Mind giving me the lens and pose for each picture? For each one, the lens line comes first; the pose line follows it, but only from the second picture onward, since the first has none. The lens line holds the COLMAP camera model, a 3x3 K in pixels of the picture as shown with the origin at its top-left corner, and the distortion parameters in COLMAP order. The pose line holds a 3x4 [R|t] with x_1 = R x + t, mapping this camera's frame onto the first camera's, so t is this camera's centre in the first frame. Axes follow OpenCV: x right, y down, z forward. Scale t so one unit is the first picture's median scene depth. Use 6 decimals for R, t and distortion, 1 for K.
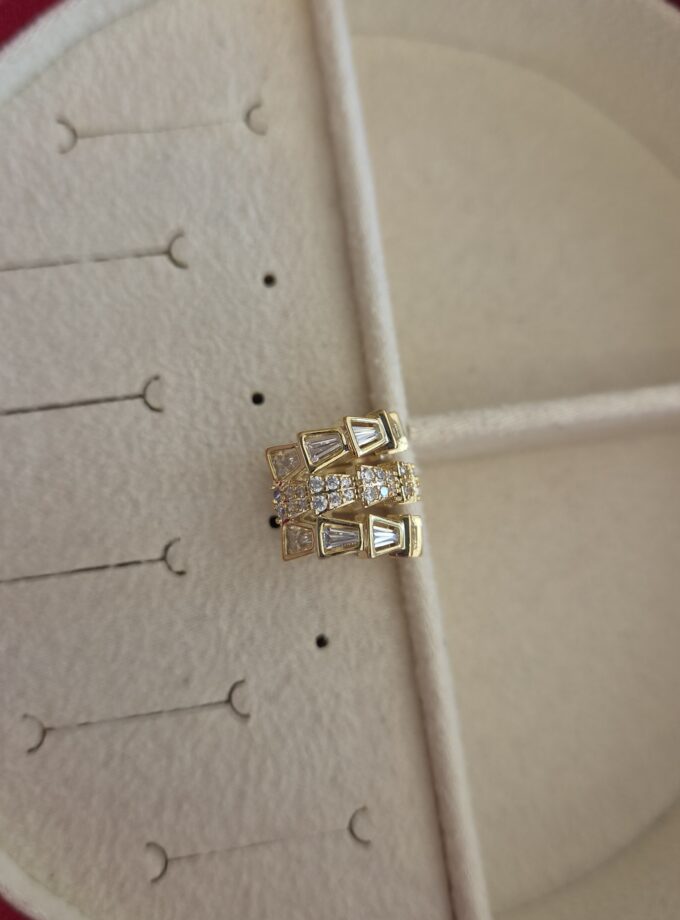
lens RADIAL K [[902.2, 0, 342.9], [0, 902.2, 456.7], [0, 0, 1]] dist [-0.046307, -0.018678]
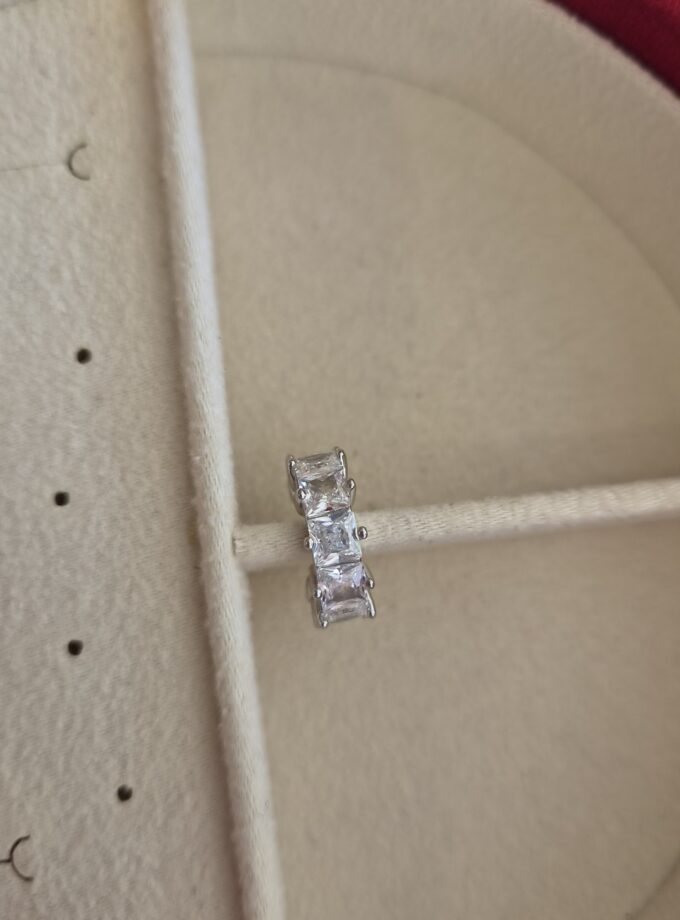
lens RADIAL K [[912.6, 0, 349.4], [0, 912.6, 464.0], [0, 0, 1]] dist [-0.065076, 0.004877]
pose [[0.998509, 0.026293, -0.047833, 0.217800], [-0.026181, 0.999653, 0.002966, -0.108456], [0.047895, -0.001709, 0.998851, 0.175607]]
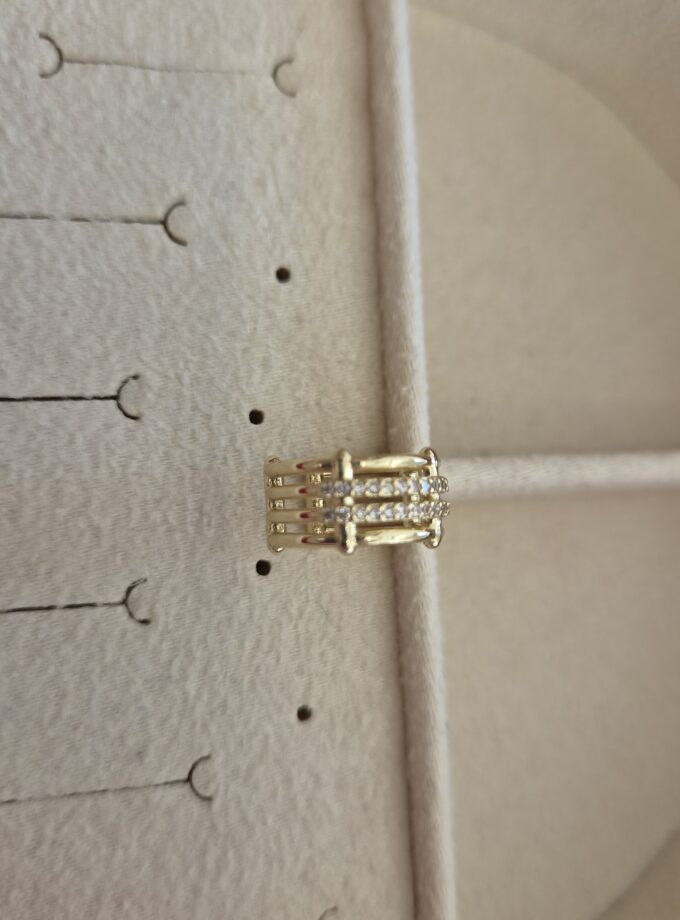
lens RADIAL K [[912.6, 0, 349.4], [0, 912.6, 464.0], [0, 0, 1]] dist [-0.065076, 0.004877]
pose [[0.977774, 0.106793, 0.180425, -0.160900], [-0.113059, 0.993279, 0.024783, -0.052773], [-0.176565, -0.044631, 0.983277, 0.166742]]
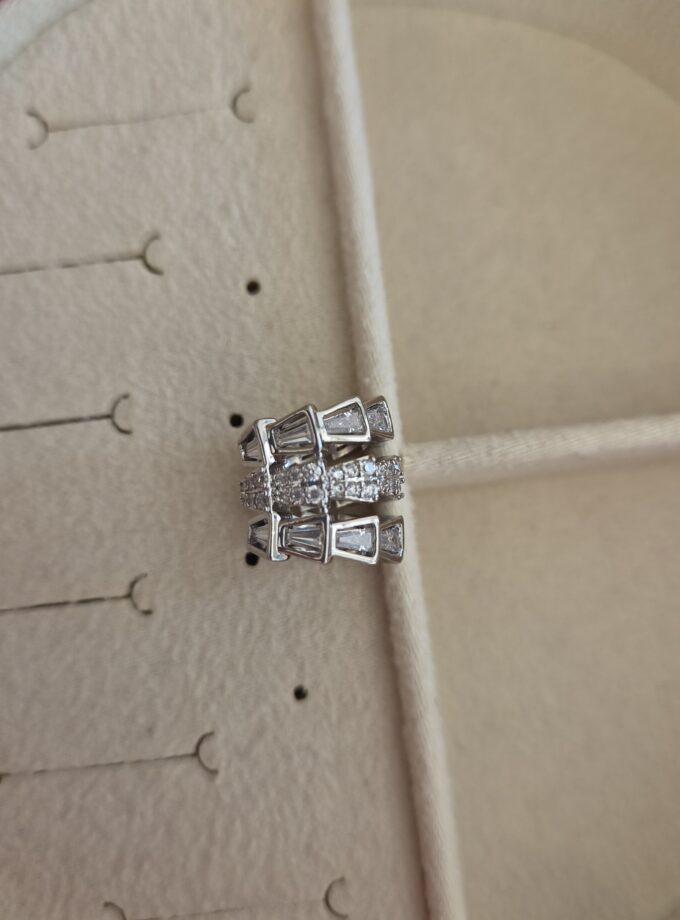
lens RADIAL K [[911.2, 0, 344.1], [0, 911.2, 459.4], [0, 0, 1]] dist [-0.064010, 0.013079]
pose [[0.994115, 0.019289, -0.106596, 0.112505], [-0.015971, 0.999363, 0.031900, -0.057528], [0.107144, -0.030009, 0.993791, 0.112320]]
